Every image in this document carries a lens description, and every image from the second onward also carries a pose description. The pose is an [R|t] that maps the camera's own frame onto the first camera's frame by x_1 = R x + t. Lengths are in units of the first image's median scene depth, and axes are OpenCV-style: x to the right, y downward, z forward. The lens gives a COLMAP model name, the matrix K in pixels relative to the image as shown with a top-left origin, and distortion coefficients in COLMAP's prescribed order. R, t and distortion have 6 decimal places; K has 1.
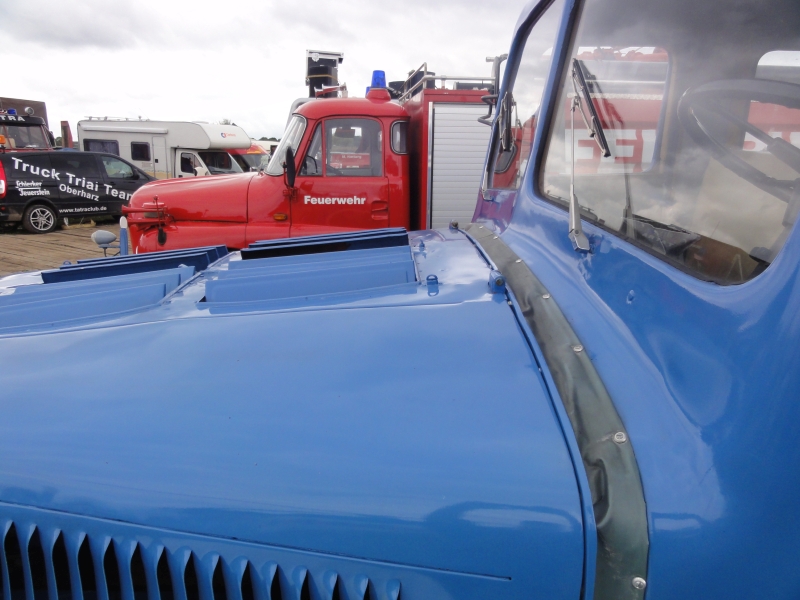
lens RADIAL K [[564.3, 0, 400.0], [0, 564.3, 300.0], [0, 0, 1]] dist [0.001921, 0.000955]
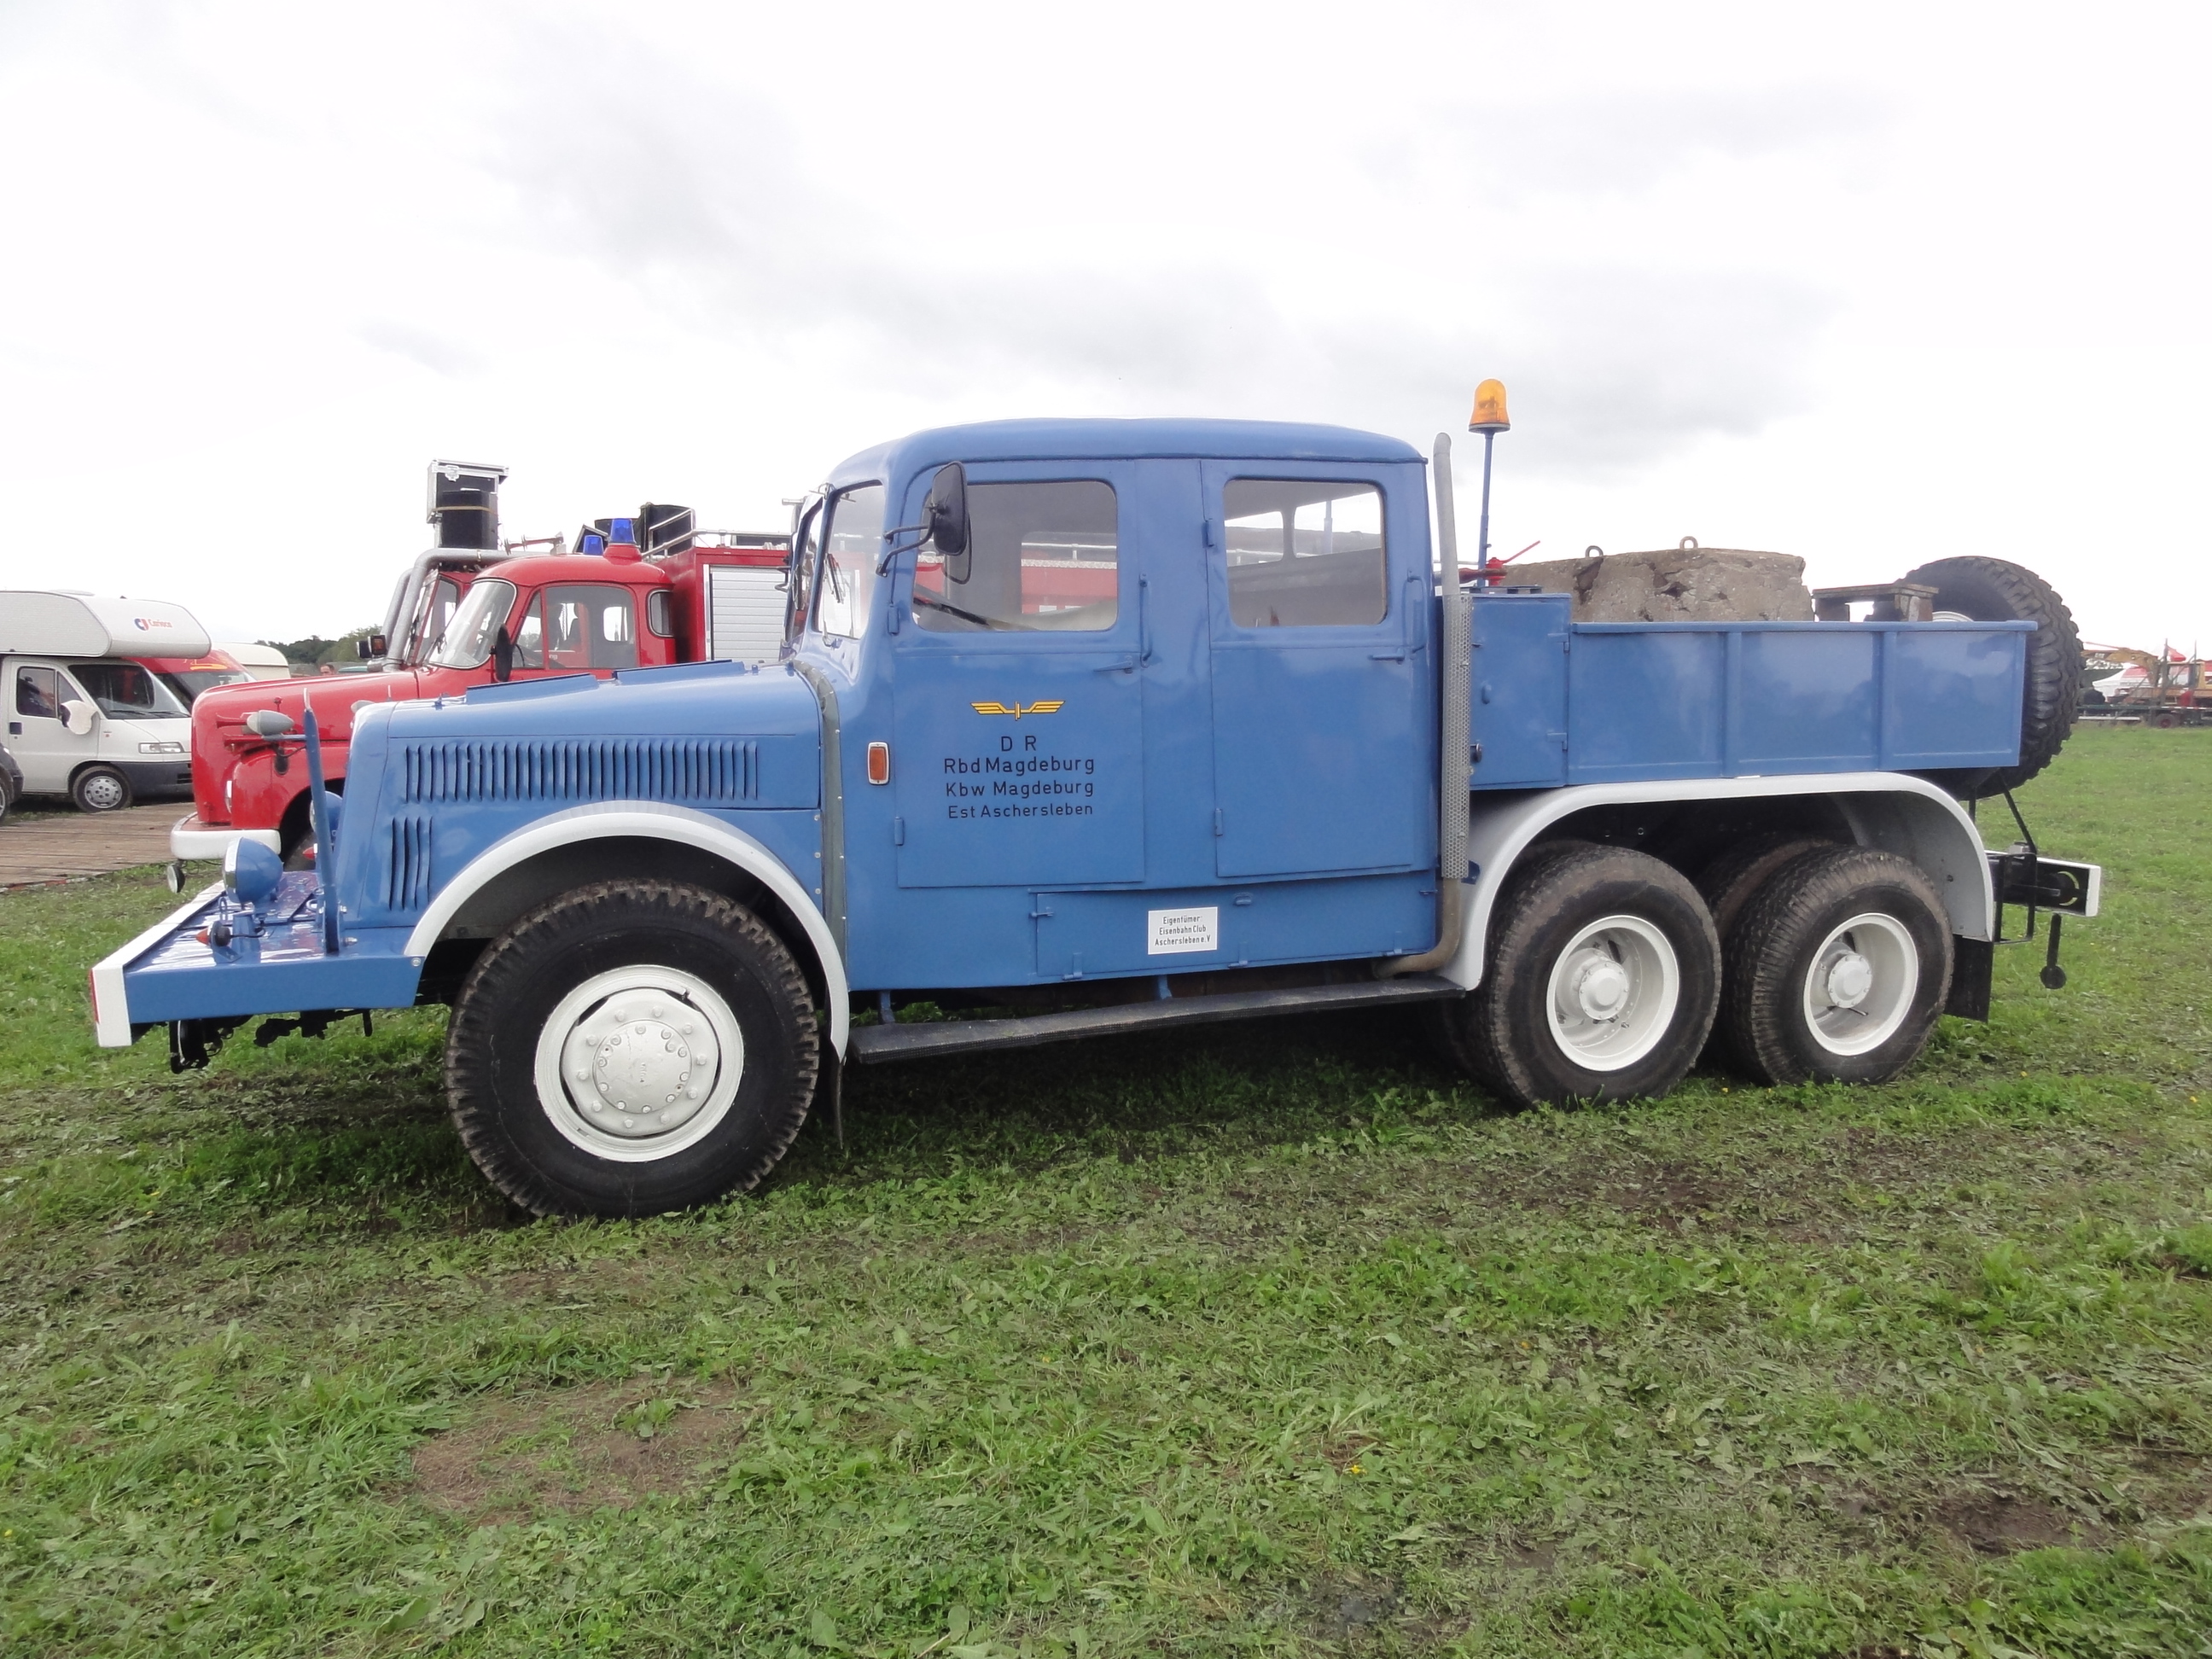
lens RADIAL K [[1560.2, 0, 1106.0], [0, 1560.2, 829.5], [0, 0, 1]] dist [0.001921, 0.000955]
pose [[0.943830, -0.042505, 0.327686, -0.065920], [0.093990, 0.985262, -0.142916, 0.159111], [-0.316782, 0.165688, 0.933915, -0.487926]]
